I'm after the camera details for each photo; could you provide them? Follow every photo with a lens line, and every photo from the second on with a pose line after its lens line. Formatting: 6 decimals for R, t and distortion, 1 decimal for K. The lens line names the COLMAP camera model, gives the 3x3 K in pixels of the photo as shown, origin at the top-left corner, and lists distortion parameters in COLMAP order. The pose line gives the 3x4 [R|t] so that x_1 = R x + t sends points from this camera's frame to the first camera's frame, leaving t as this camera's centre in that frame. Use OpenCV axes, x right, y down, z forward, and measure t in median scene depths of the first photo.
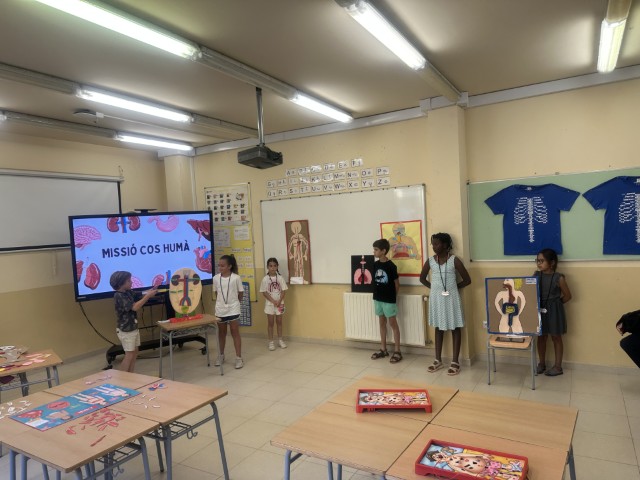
lens RADIAL K [[436.8, 0, 320.0], [0, 436.8, 240.0], [0, 0, 1]] dist [0.080430, -0.126503]
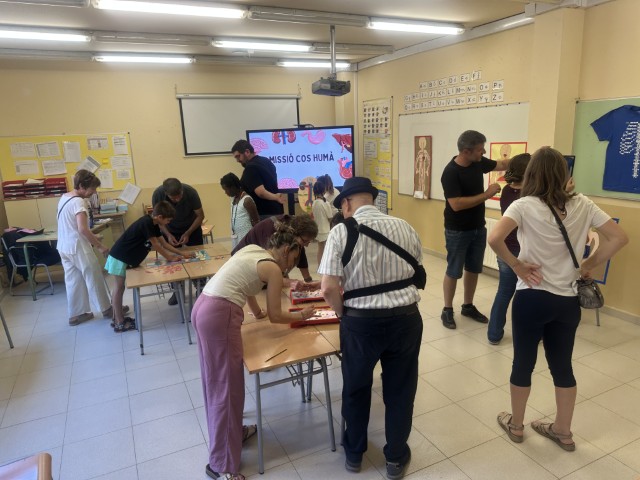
lens RADIAL K [[436.8, 0, 320.0], [0, 436.8, 240.0], [0, 0, 1]] dist [0.080430, -0.126503]
pose [[0.829613, 0.151701, -0.537335, 0.338924], [-0.023552, 0.971033, 0.237781, -0.047731], [0.557842, -0.184611, 0.809154, -0.016296]]
